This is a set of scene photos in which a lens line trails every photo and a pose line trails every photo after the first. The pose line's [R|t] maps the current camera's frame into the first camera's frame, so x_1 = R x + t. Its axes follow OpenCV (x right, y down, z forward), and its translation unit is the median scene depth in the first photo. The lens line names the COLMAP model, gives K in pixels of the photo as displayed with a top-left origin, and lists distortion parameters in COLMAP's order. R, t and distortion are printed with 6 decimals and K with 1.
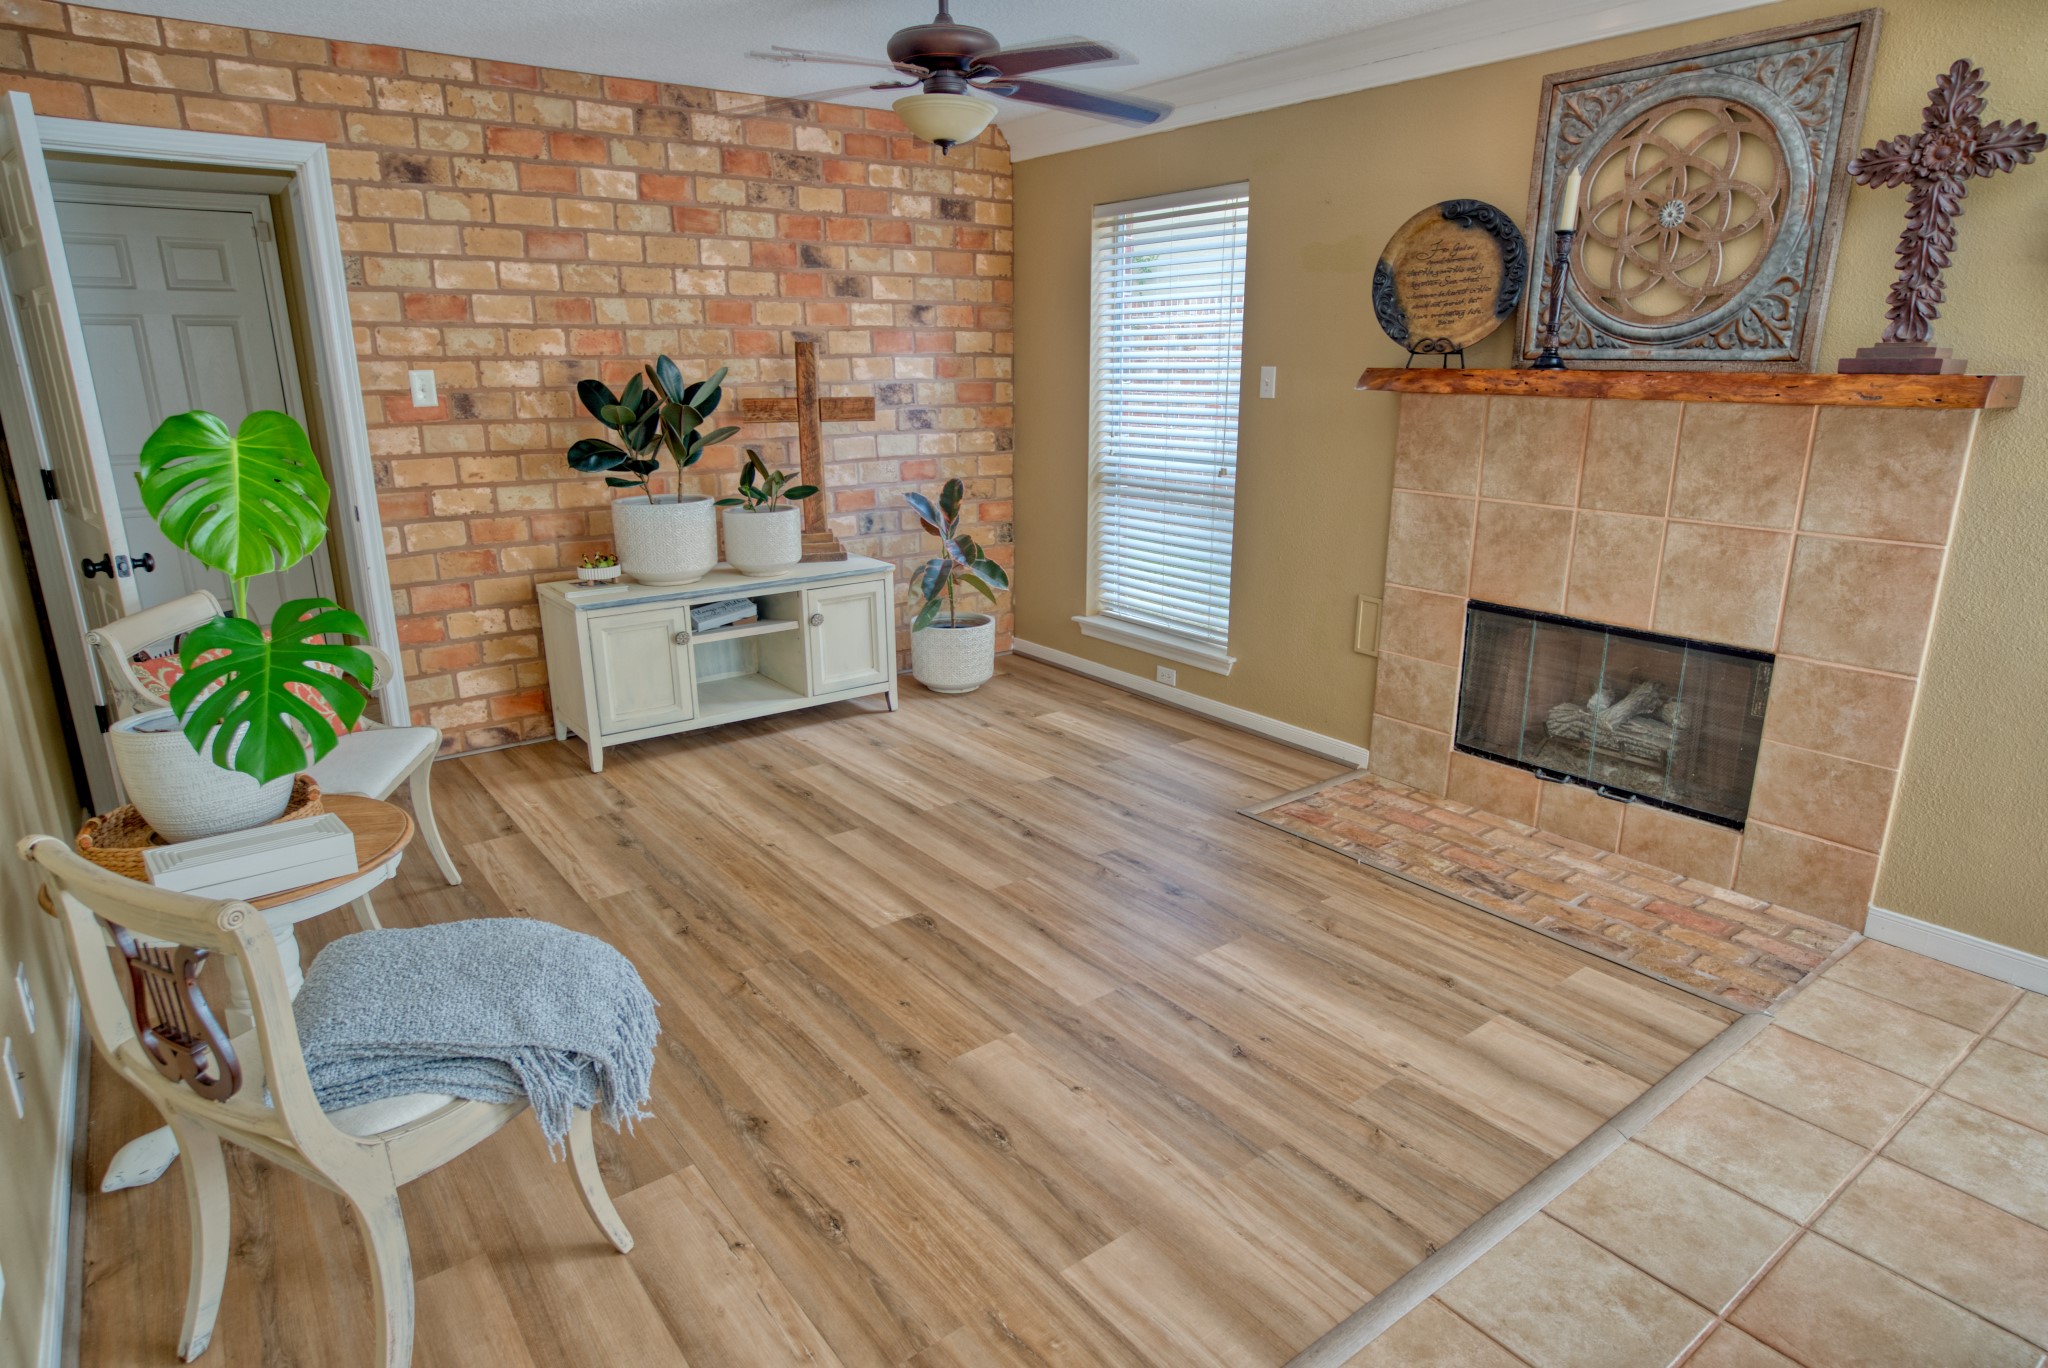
lens RADIAL K [[1157.9, 0, 1016.6], [0, 1157.9, 674.6], [0, 0, 1]] dist [-0.033026, 0.017222]
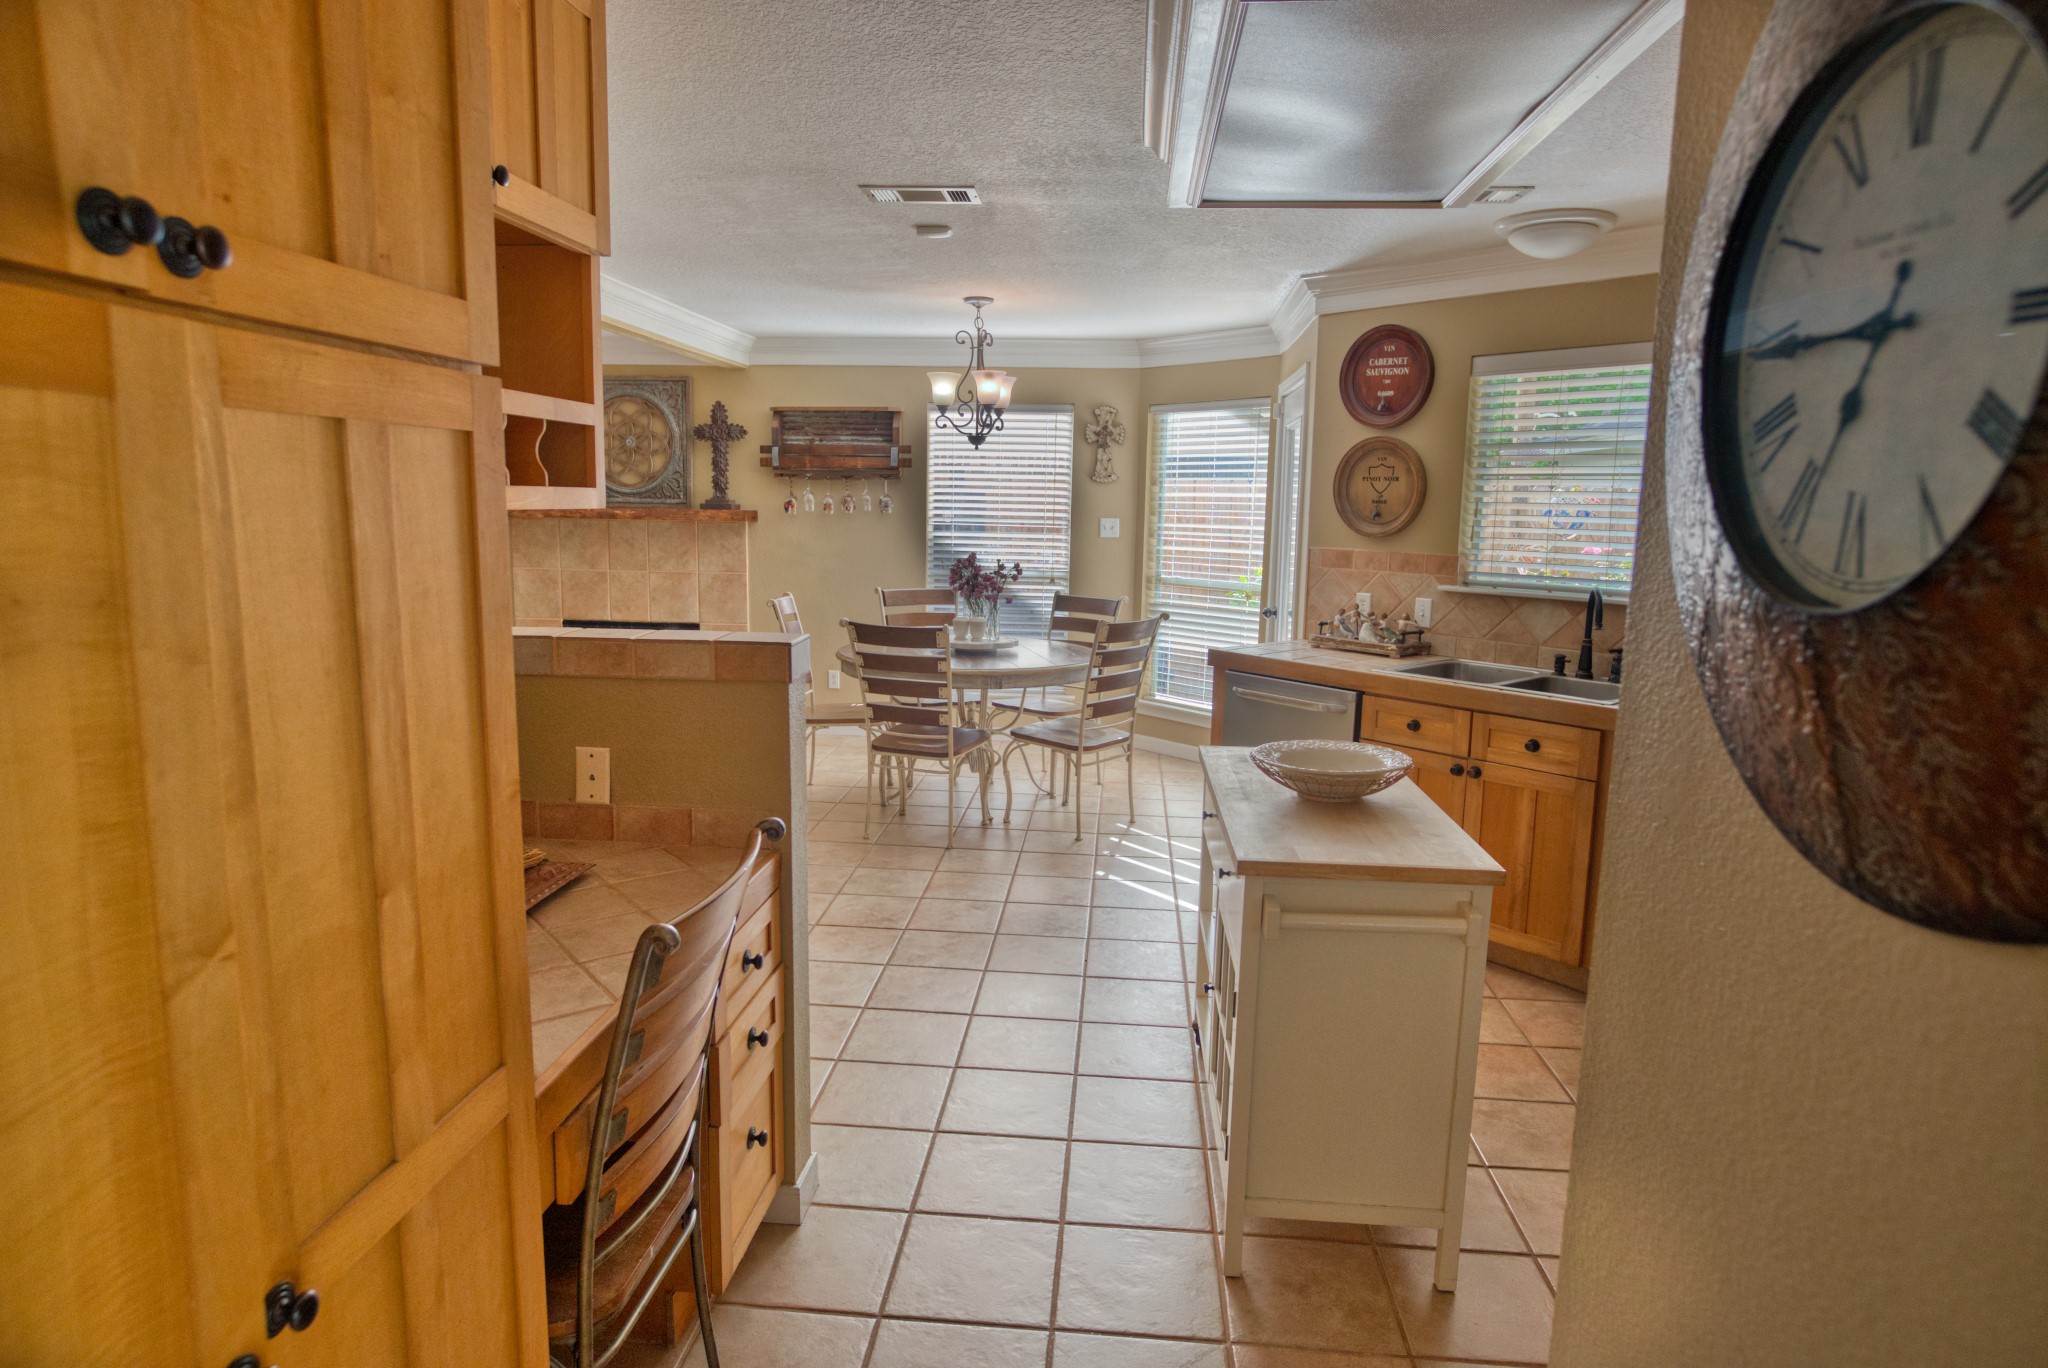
lens RADIAL K [[1157.9, 0, 1031.6], [0, 1157.9, 692.1], [0, 0, 1]] dist [-0.033026, 0.017222]
pose [[0.662059, -0.104265, 0.742164, -0.672672], [0.177228, 0.983969, -0.019863, 0.288694], [-0.728196, 0.144683, 0.669924, -1.084229]]
